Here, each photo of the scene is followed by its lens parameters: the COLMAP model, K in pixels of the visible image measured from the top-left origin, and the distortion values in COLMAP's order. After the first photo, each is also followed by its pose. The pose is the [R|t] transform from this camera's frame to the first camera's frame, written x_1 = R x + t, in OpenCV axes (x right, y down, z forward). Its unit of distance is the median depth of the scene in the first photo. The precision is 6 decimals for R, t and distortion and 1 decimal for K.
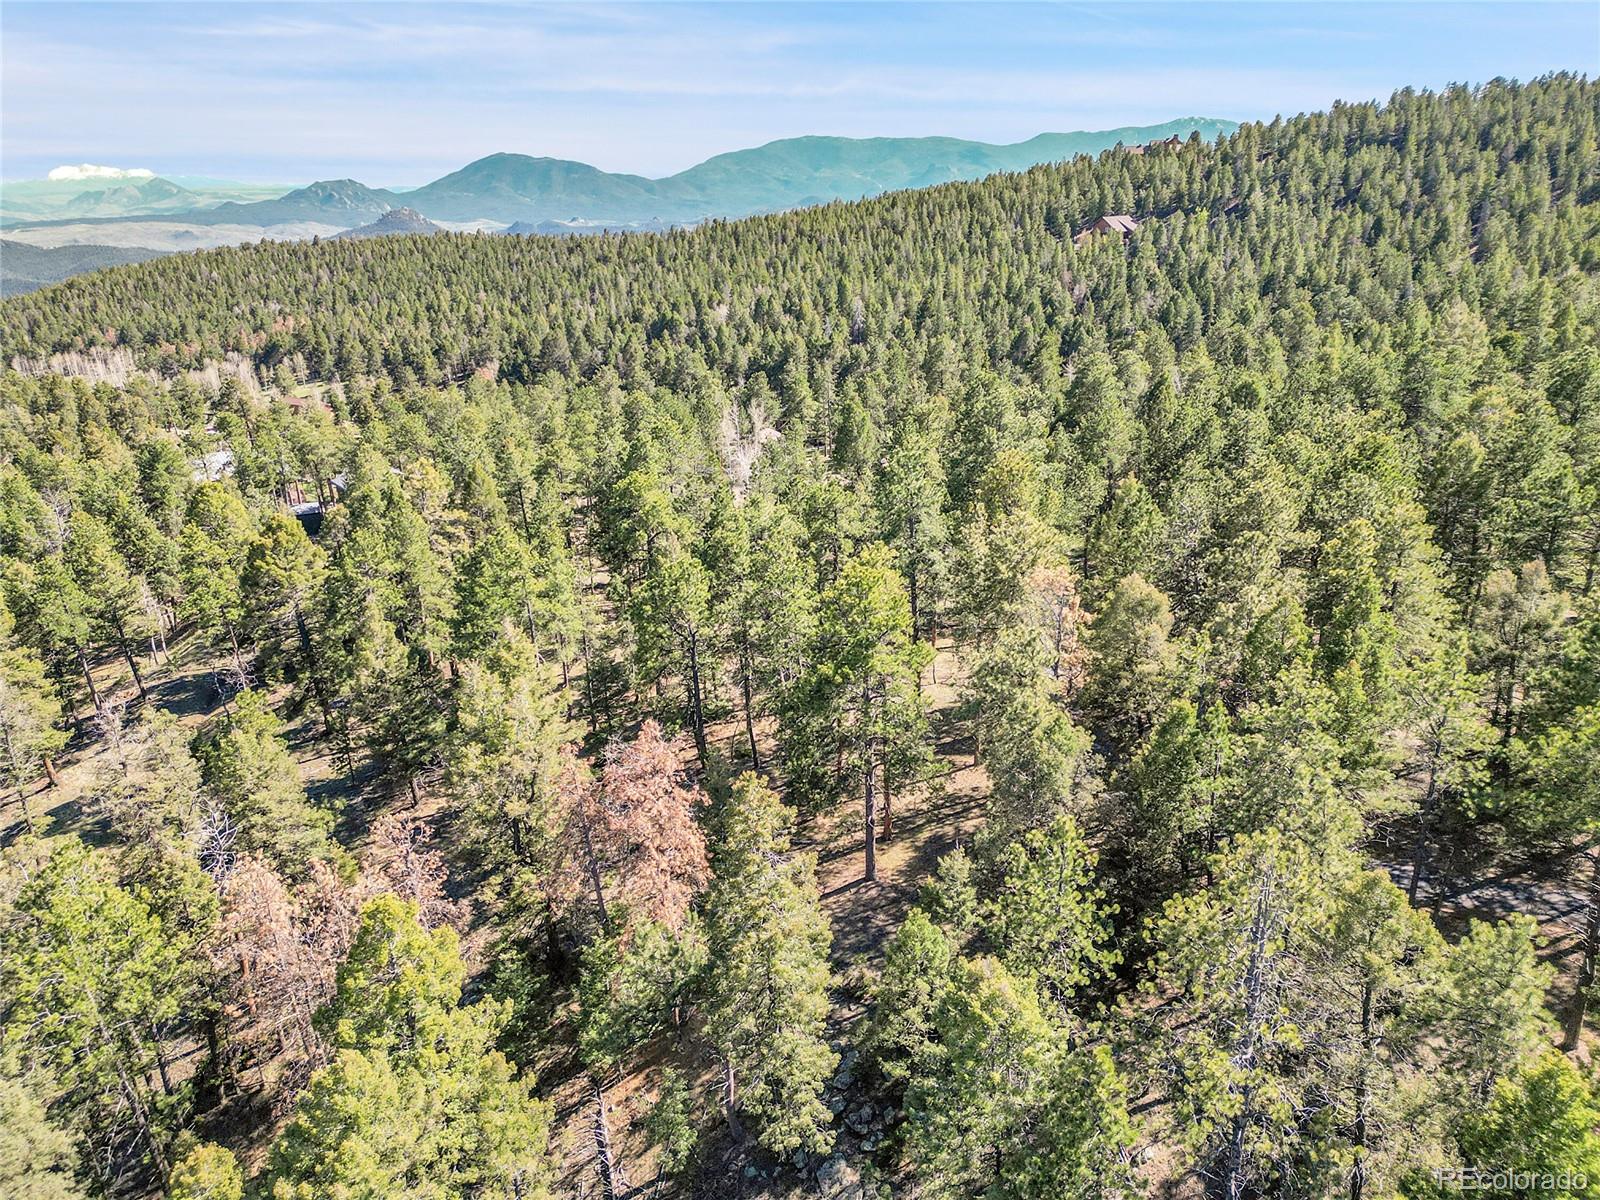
lens RADIAL K [[1110.6, 0, 800.5], [0, 1110.6, 609.0], [0, 0, 1]] dist [0.084568, -0.078156]
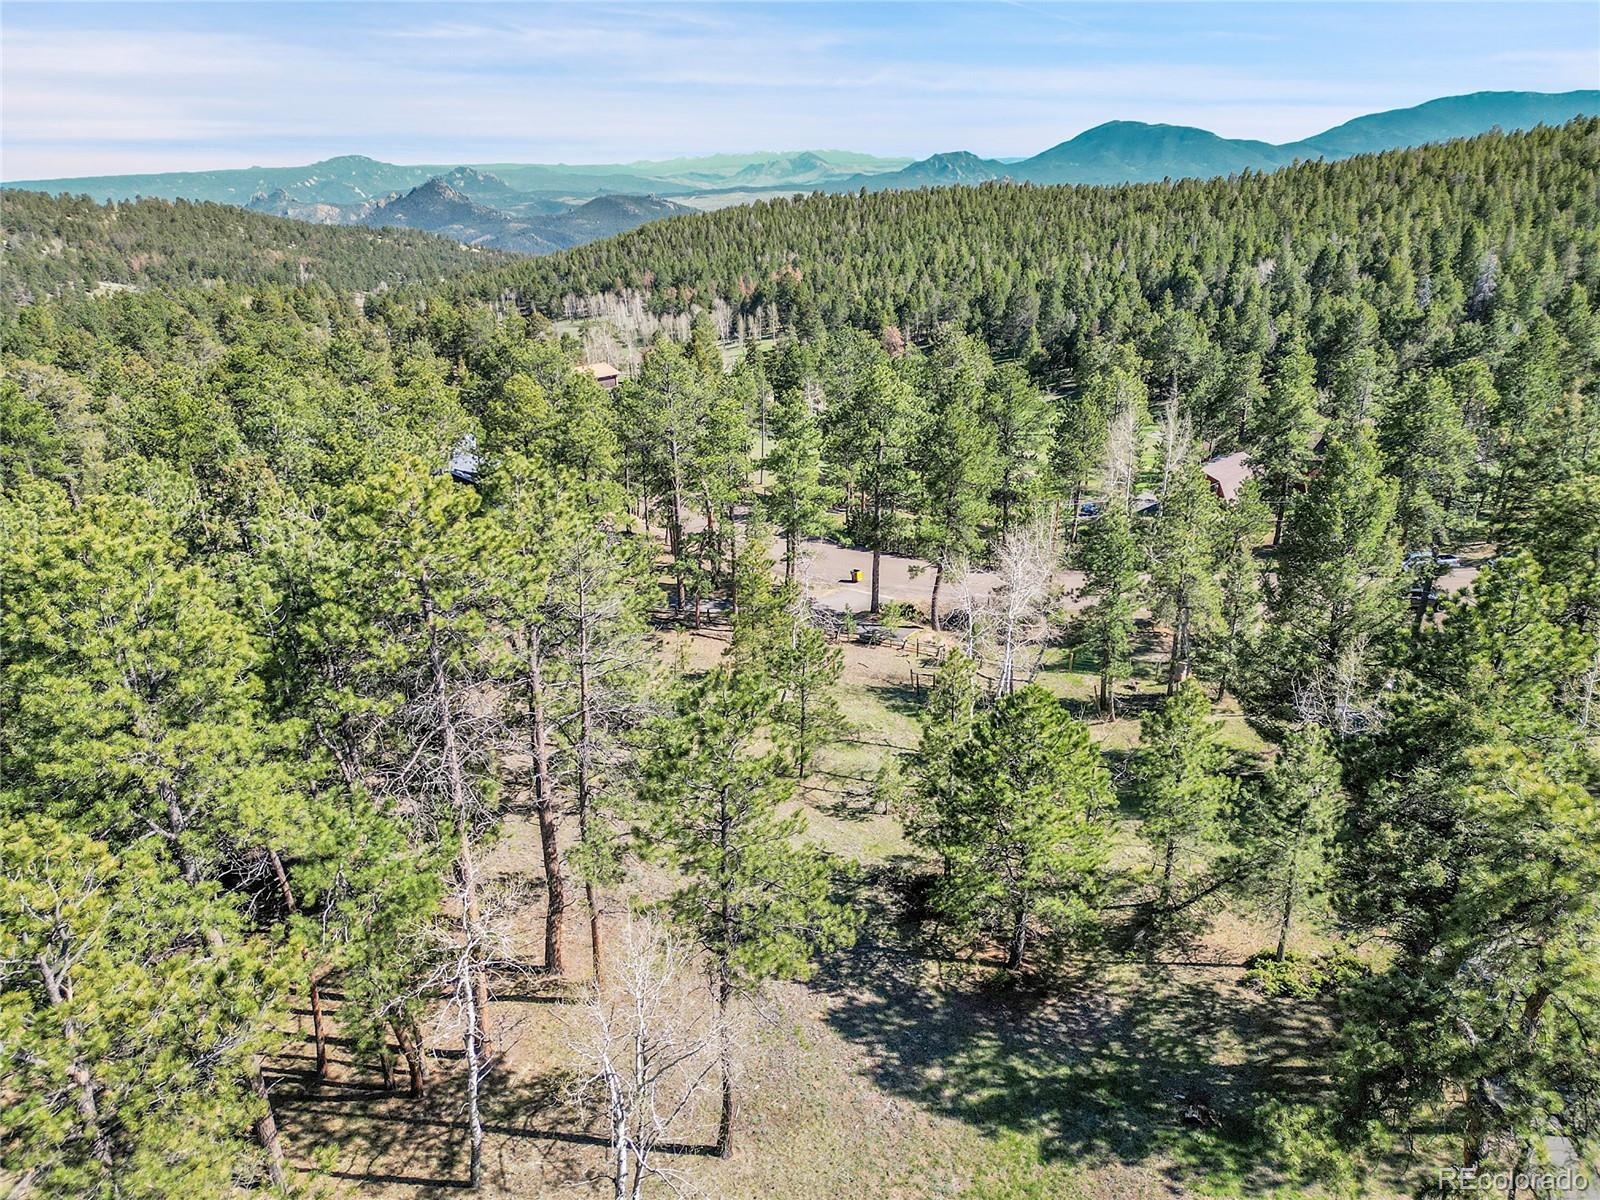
lens RADIAL K [[1110.6, 0, 800.5], [0, 1110.6, 609.0], [0, 0, 1]] dist [0.084568, -0.078156]
pose [[0.880505, 0.178878, -0.438992, 0.017939], [-0.168825, 0.983681, 0.062206, -0.038967], [0.442955, 0.019340, 0.896335, 0.185118]]
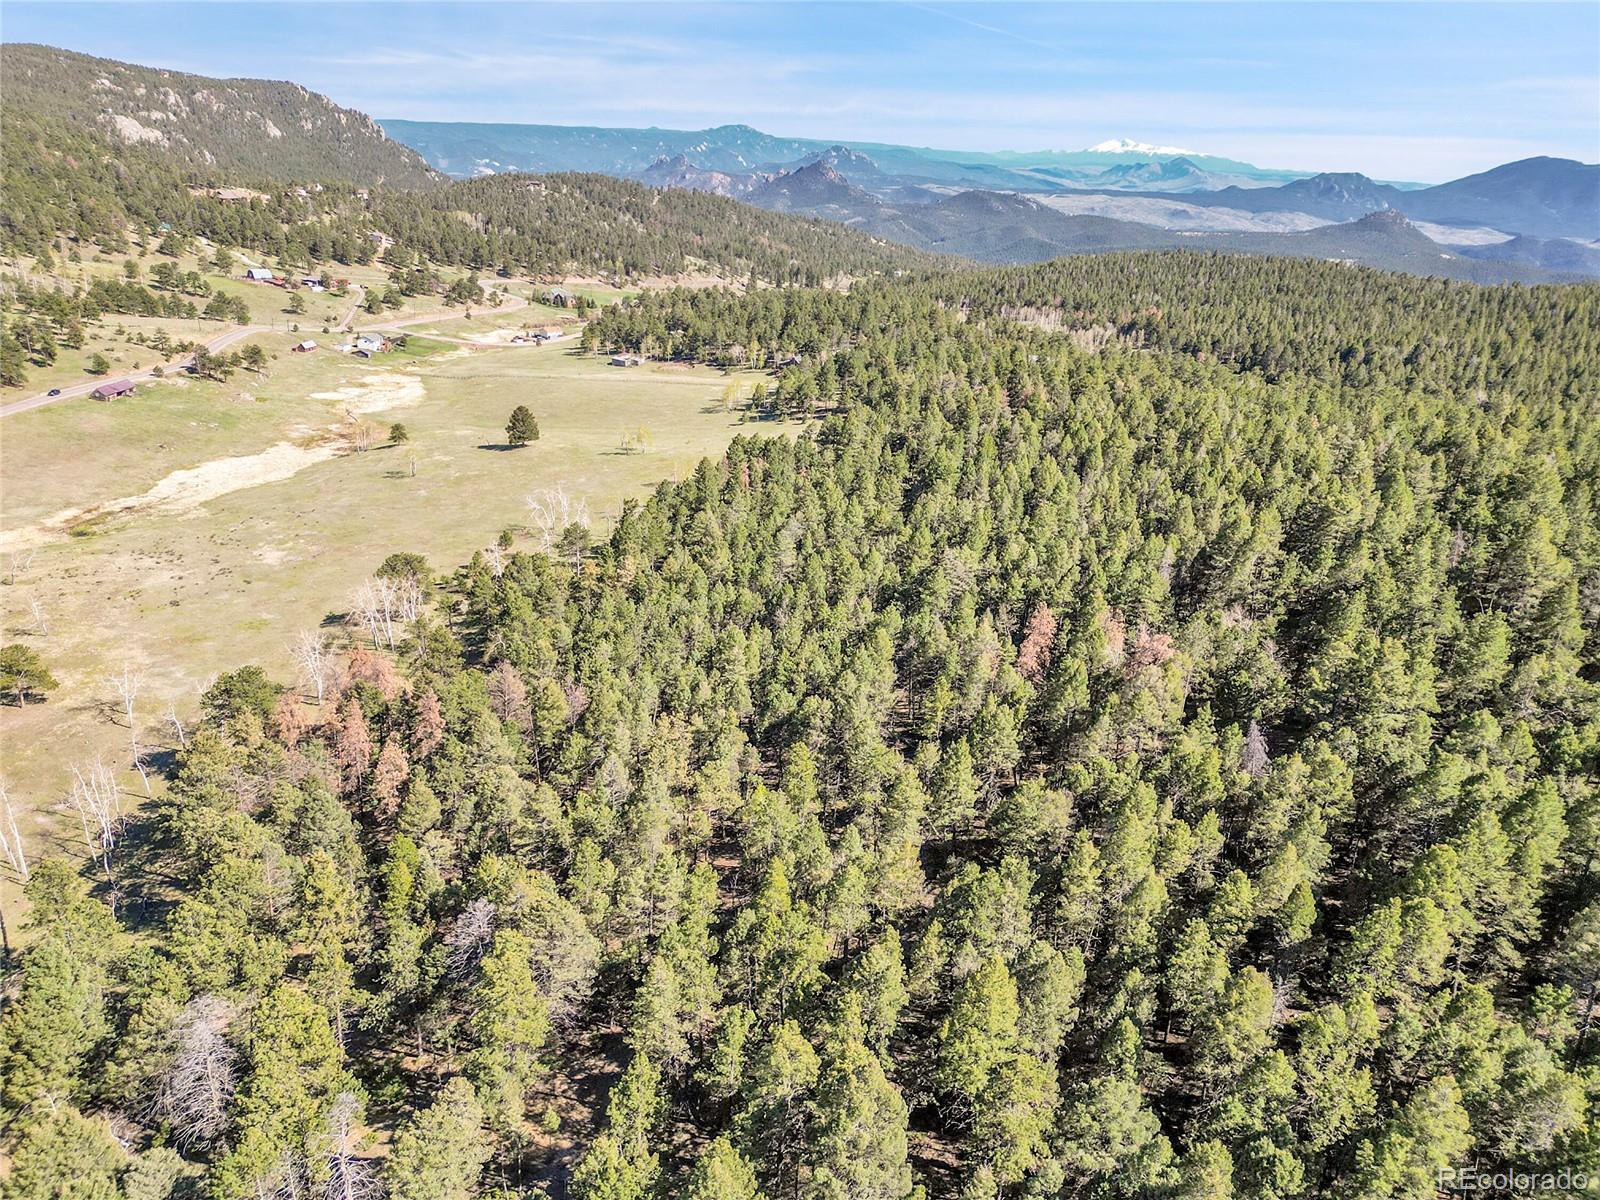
lens RADIAL K [[1110.6, 0, 800.5], [0, 1110.6, 609.0], [0, 0, 1]] dist [0.084568, -0.078156]
pose [[0.699294, 0.337856, -0.629953, 0.347139], [-0.331629, 0.934016, 0.132799, 0.093329], [0.633254, 0.116045, 0.765195, -0.480783]]
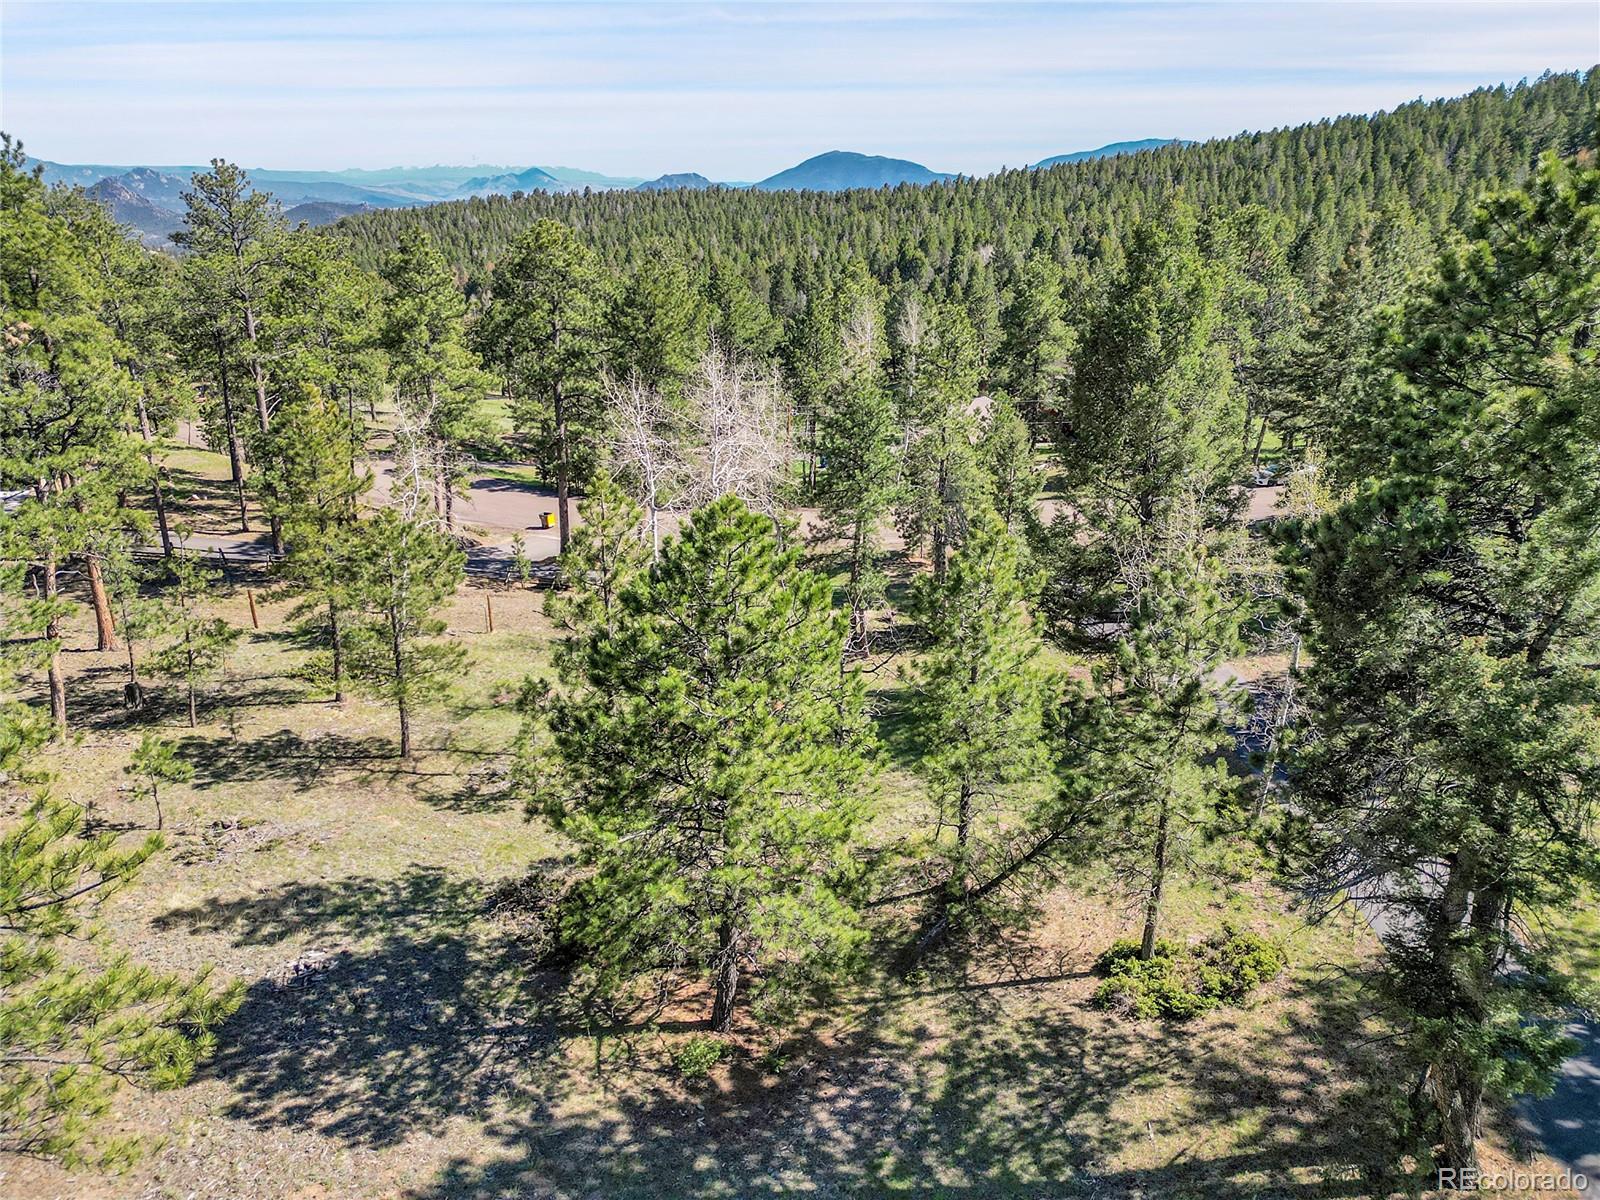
lens RADIAL K [[1119.5, 0, 800.0], [0, 1119.5, 600.0], [0, 0, 1]] dist [0.066594, -0.048669]
pose [[0.962764, 0.122690, -0.240900, 0.012328], [-0.125084, 0.992132, 0.005390, -0.028580], [0.239666, 0.024944, 0.970535, 0.222130]]
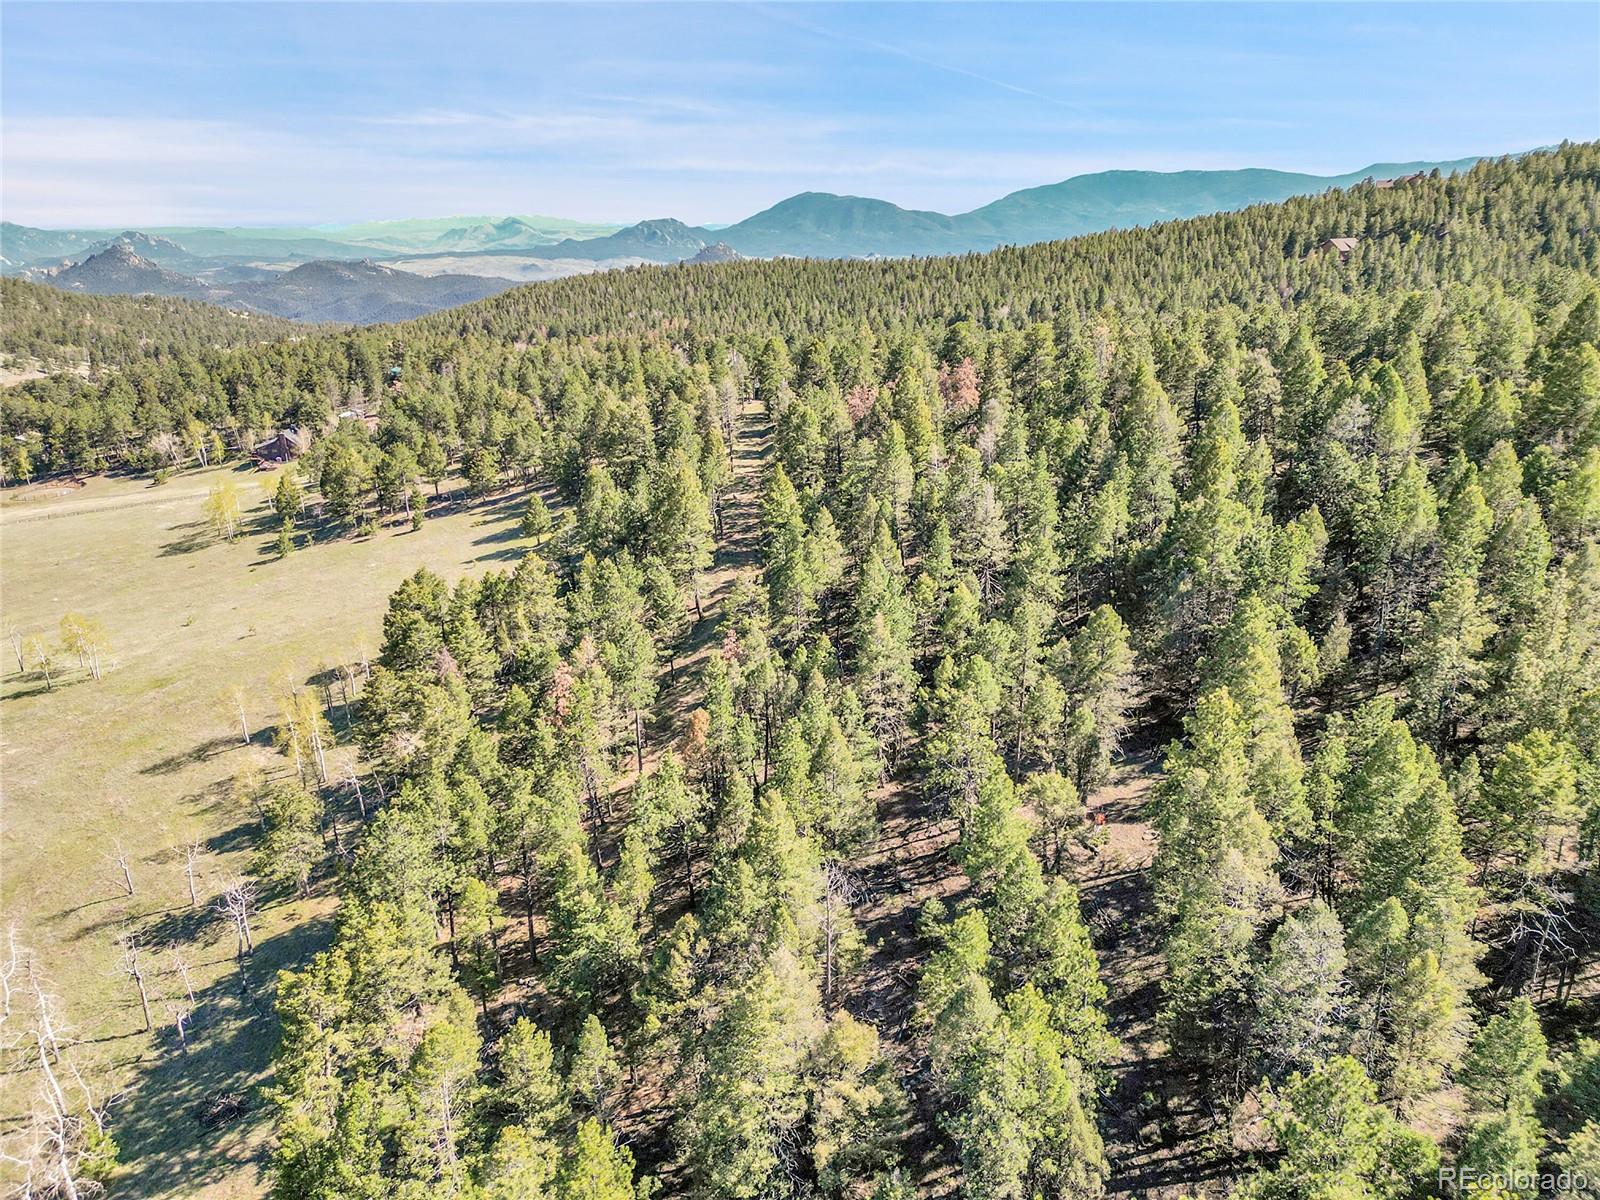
lens RADIAL K [[1110.6, 0, 800.5], [0, 1110.6, 609.0], [0, 0, 1]] dist [0.084568, -0.078156]
pose [[0.969645, 0.081486, -0.230541, 0.022478], [-0.087990, 0.995958, -0.018053, 0.098961], [0.228138, 0.037790, 0.972895, -0.247237]]
